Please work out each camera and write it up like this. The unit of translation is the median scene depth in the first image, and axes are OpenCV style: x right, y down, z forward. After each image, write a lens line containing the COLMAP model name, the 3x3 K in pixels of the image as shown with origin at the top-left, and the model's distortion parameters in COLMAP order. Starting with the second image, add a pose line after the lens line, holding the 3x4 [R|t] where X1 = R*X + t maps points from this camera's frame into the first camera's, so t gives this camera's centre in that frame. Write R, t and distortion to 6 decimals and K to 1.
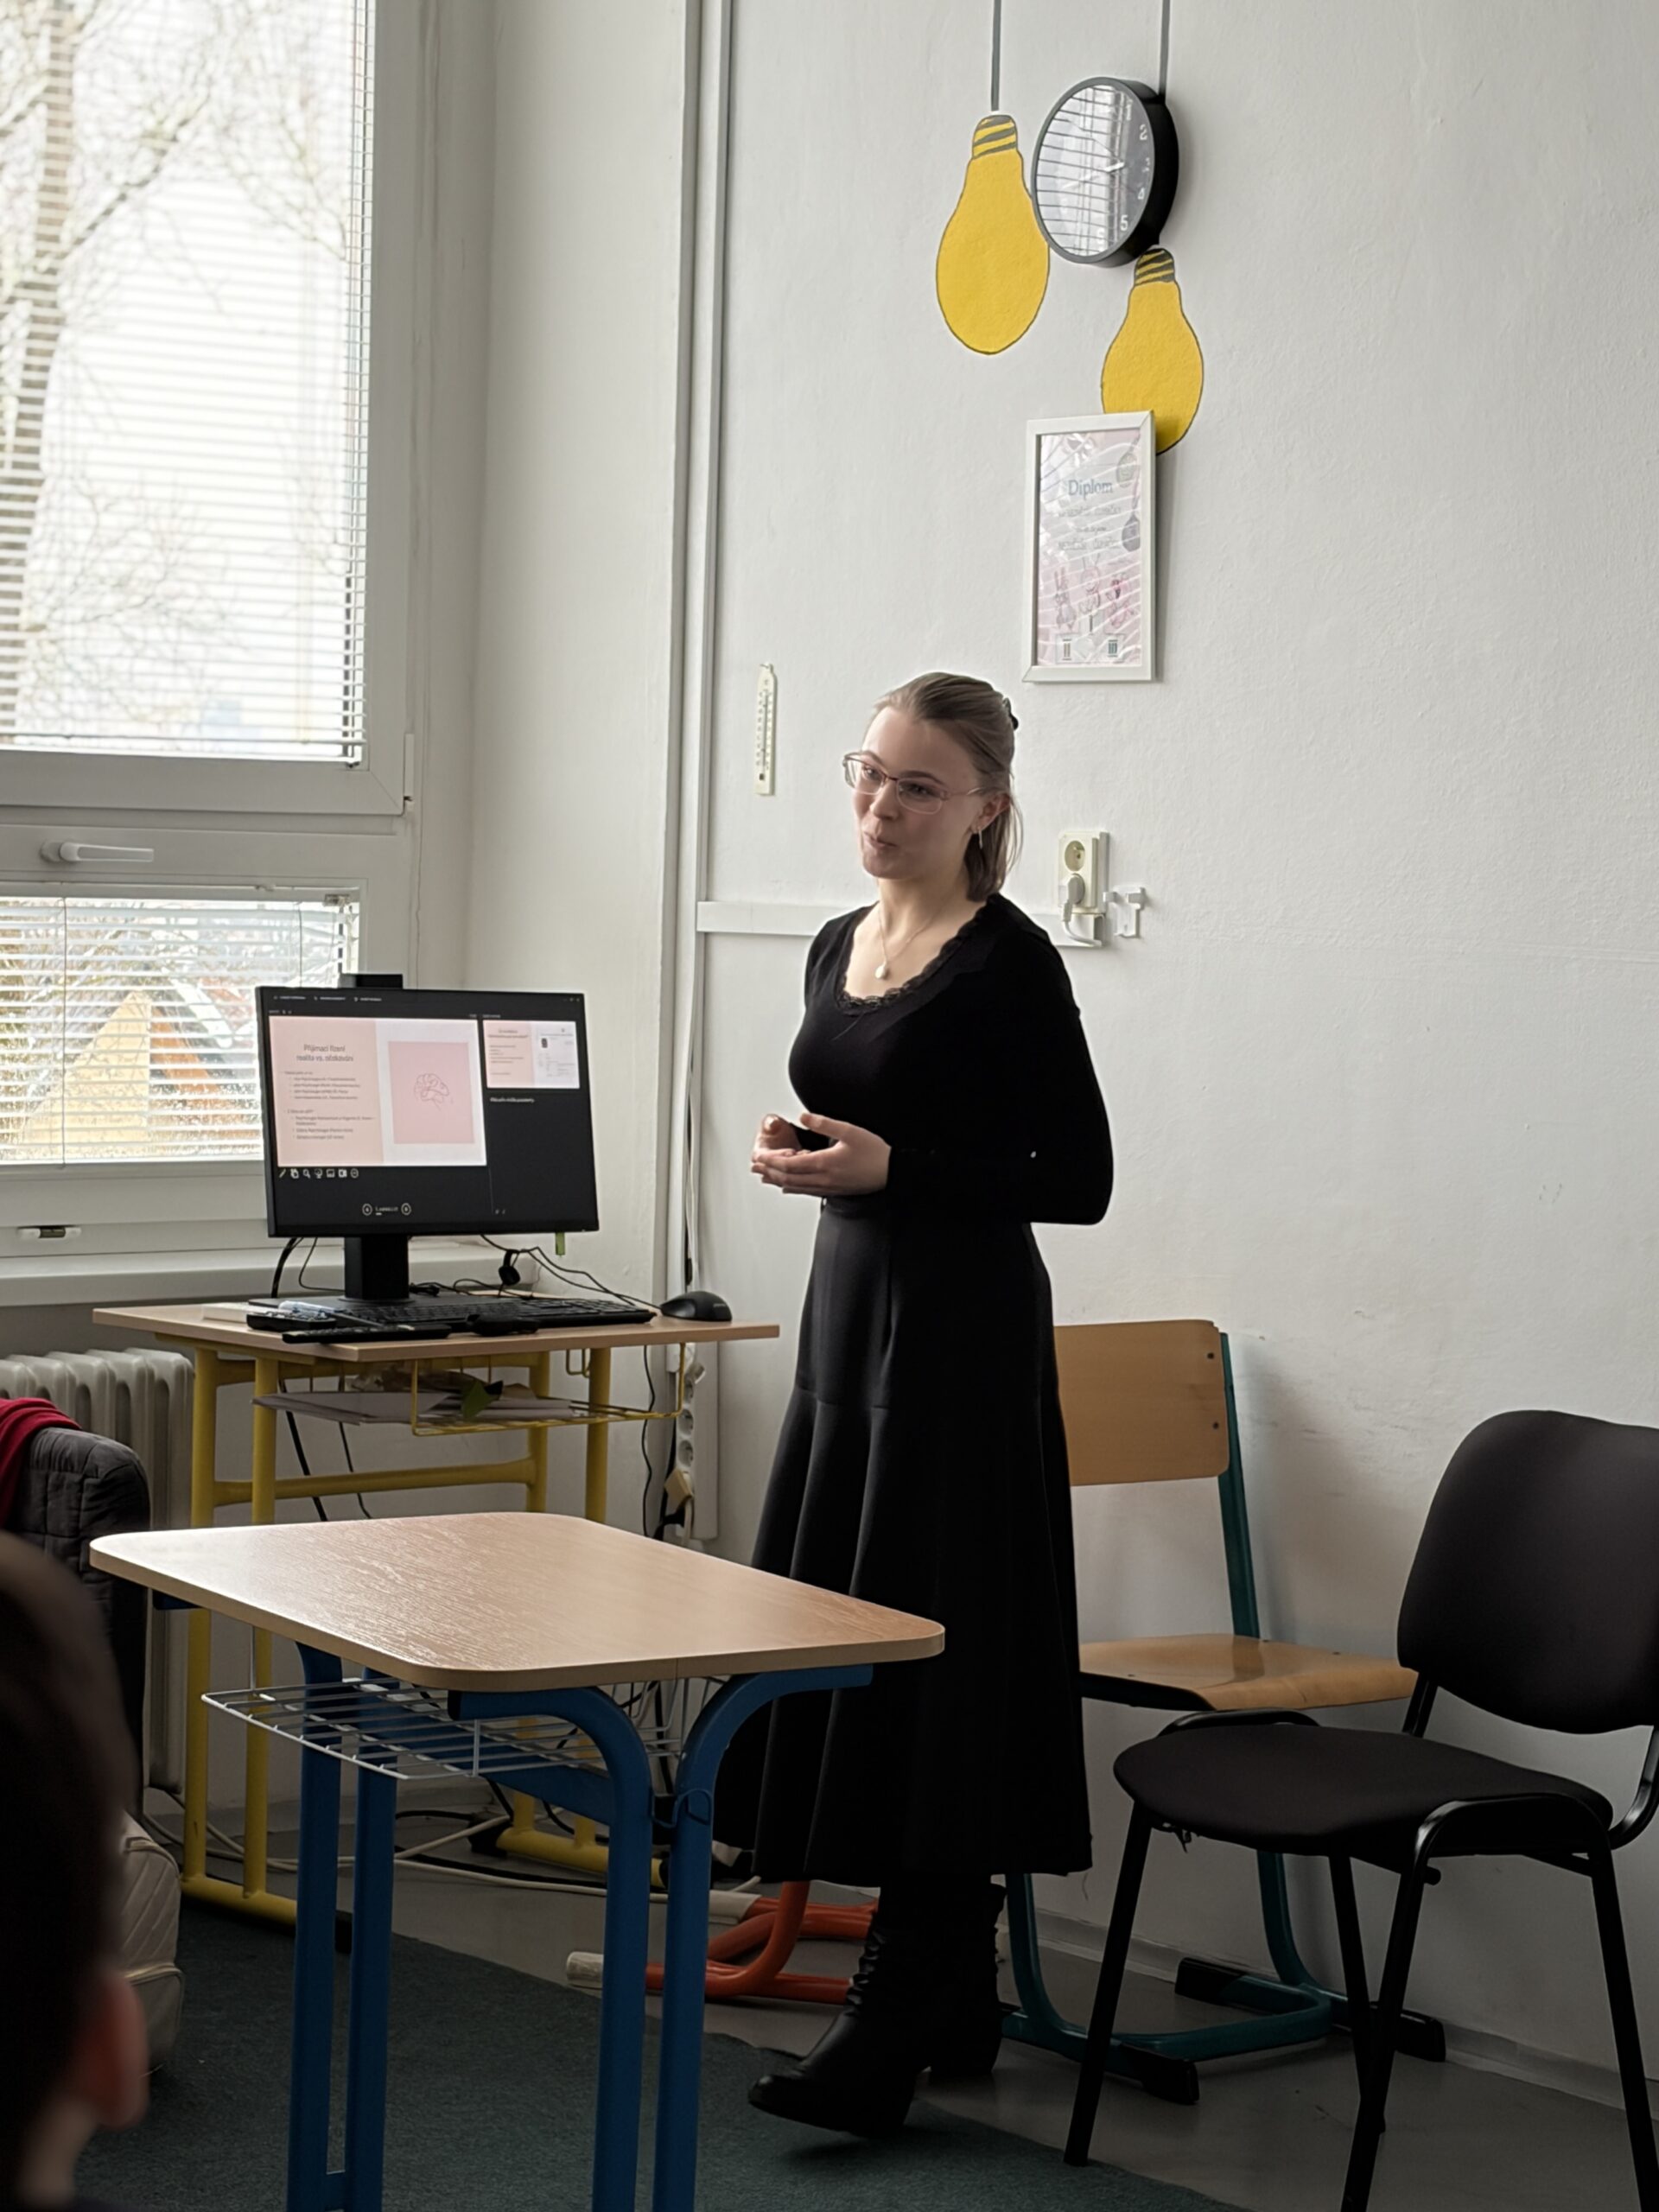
lens RADIAL K [[5332.1, 0, 824.9], [0, 5332.1, 1095.7], [0, 0, 1]] dist [0.189587, 0.000000]
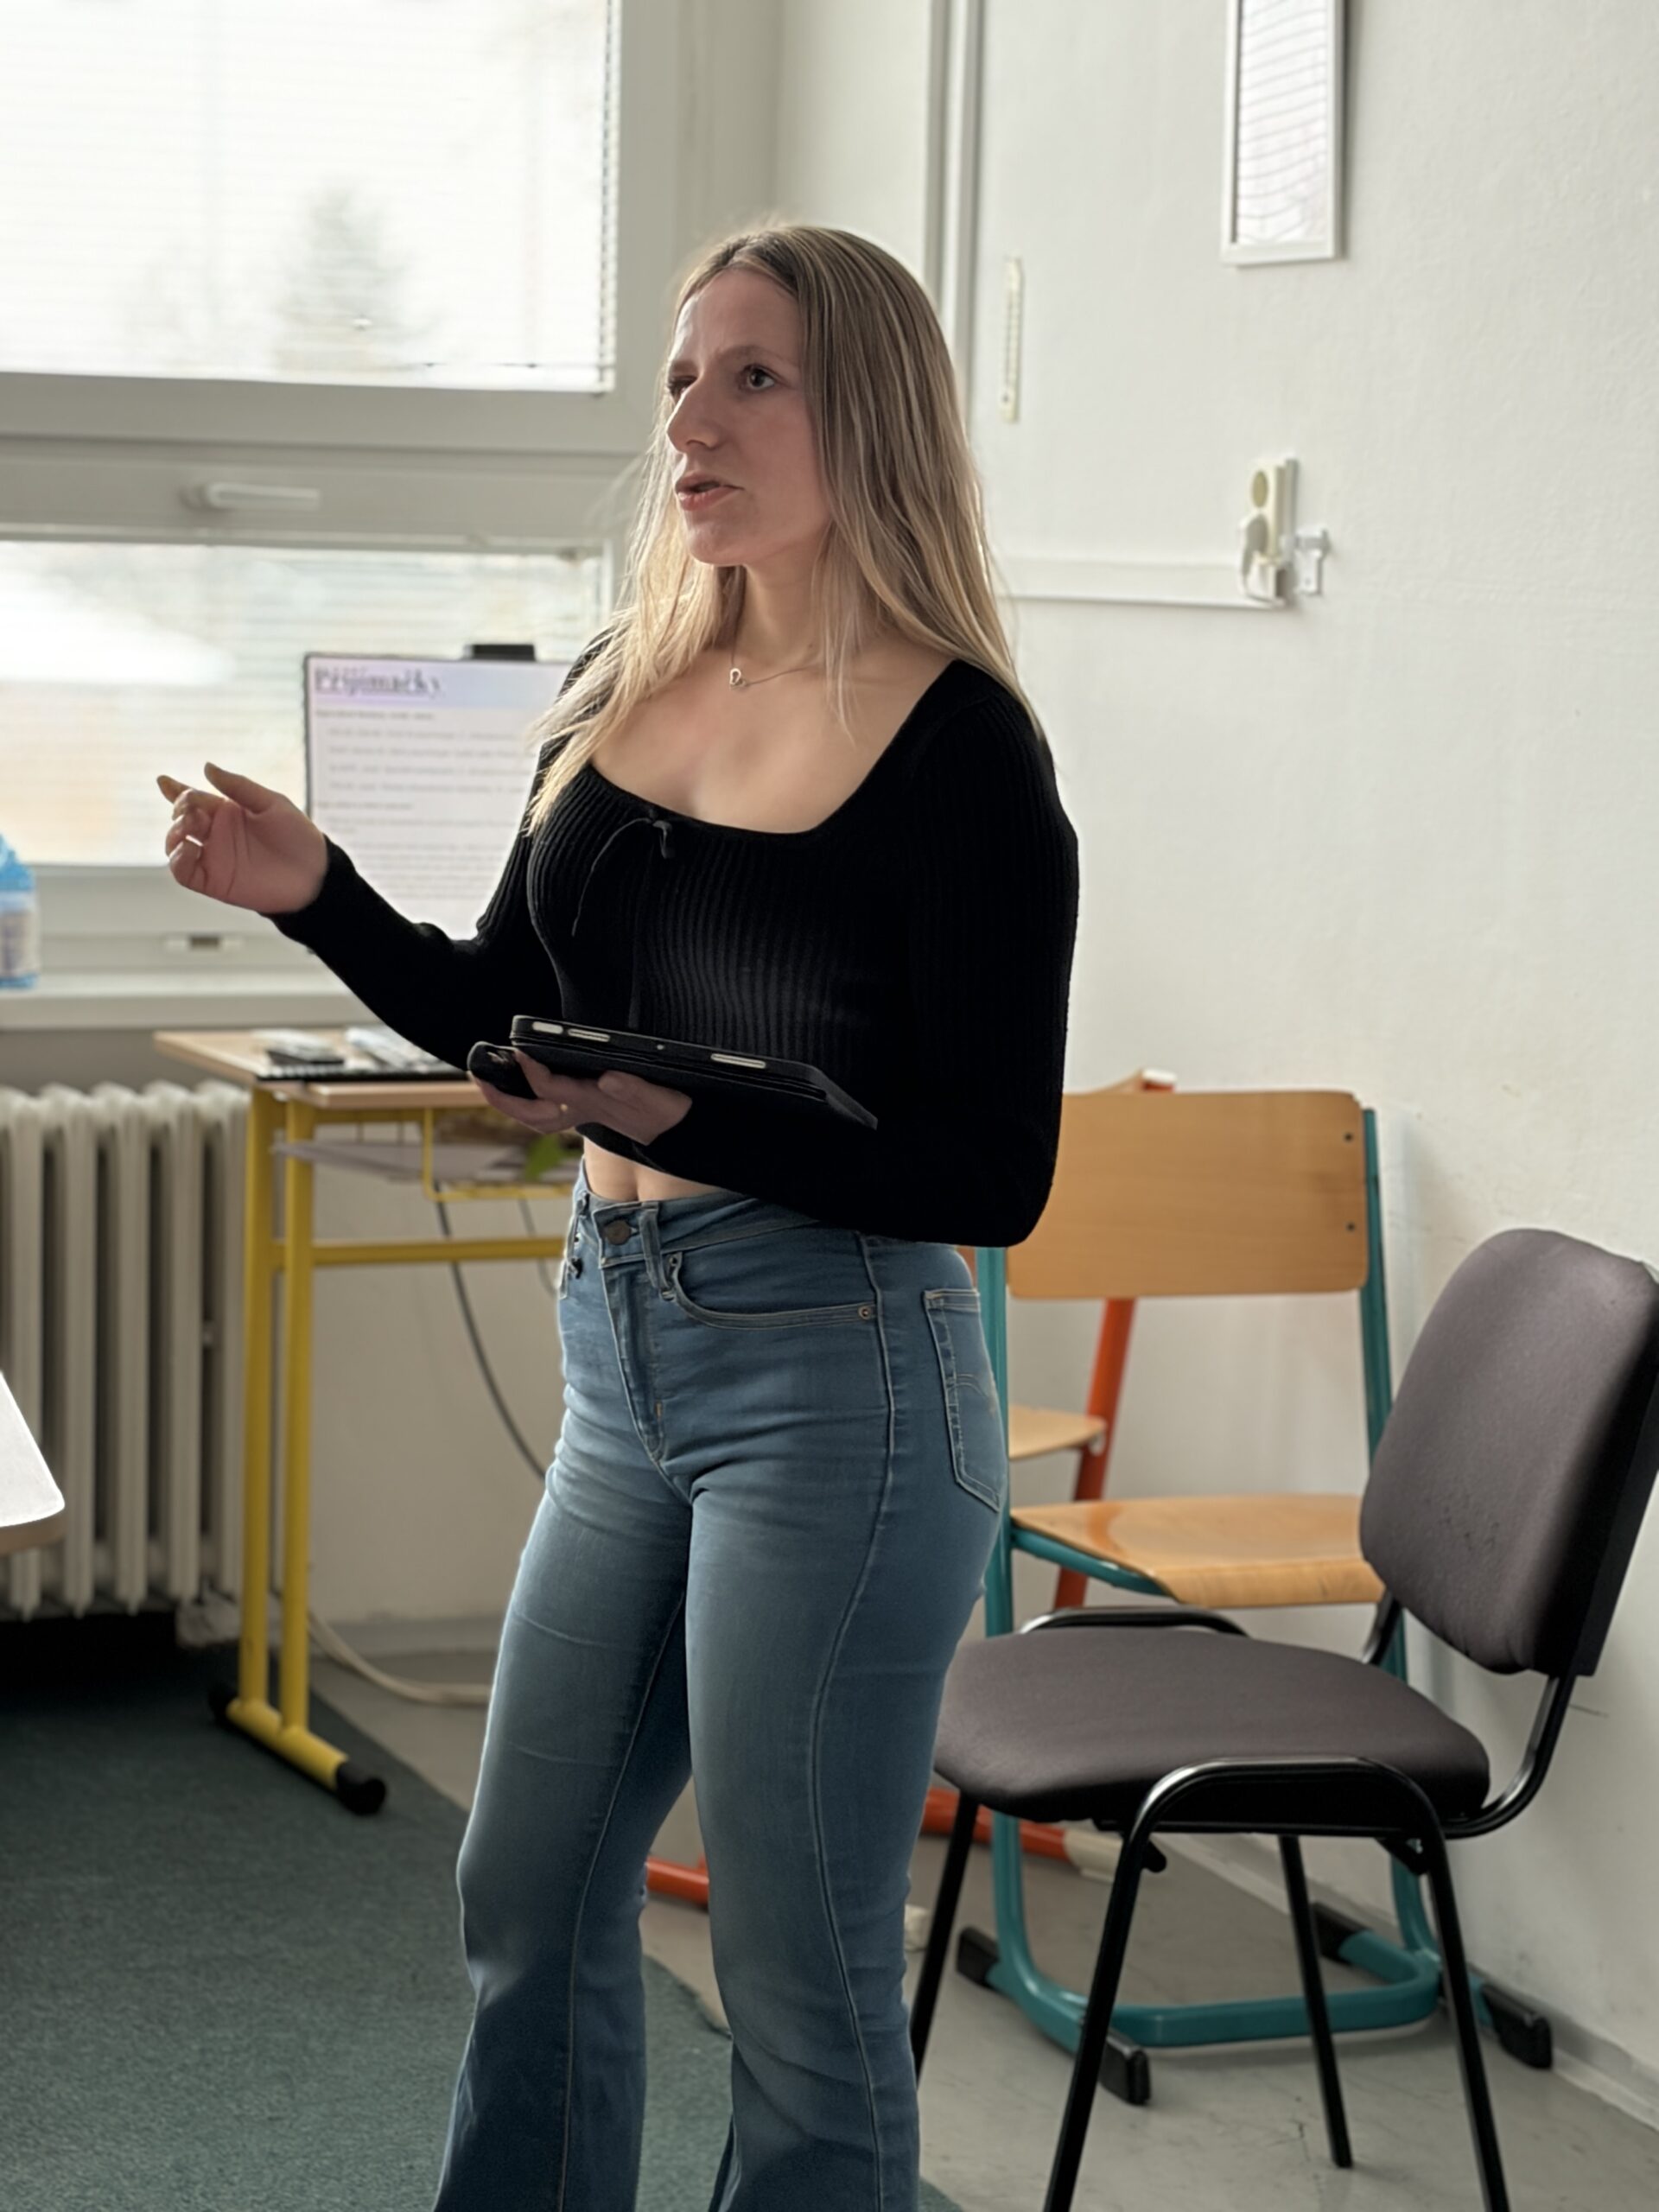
lens RADIAL K [[5332.1, 0, 831.5], [0, 5332.1, 1122.4], [0, 0, 1]] dist [0.189587, 0.000000]
pose [[0.949899, 0.032848, -0.310826, 0.235155], [-0.014374, 0.998001, 0.061539, 0.000047], [0.312227, -0.053988, 0.948472, 0.235684]]
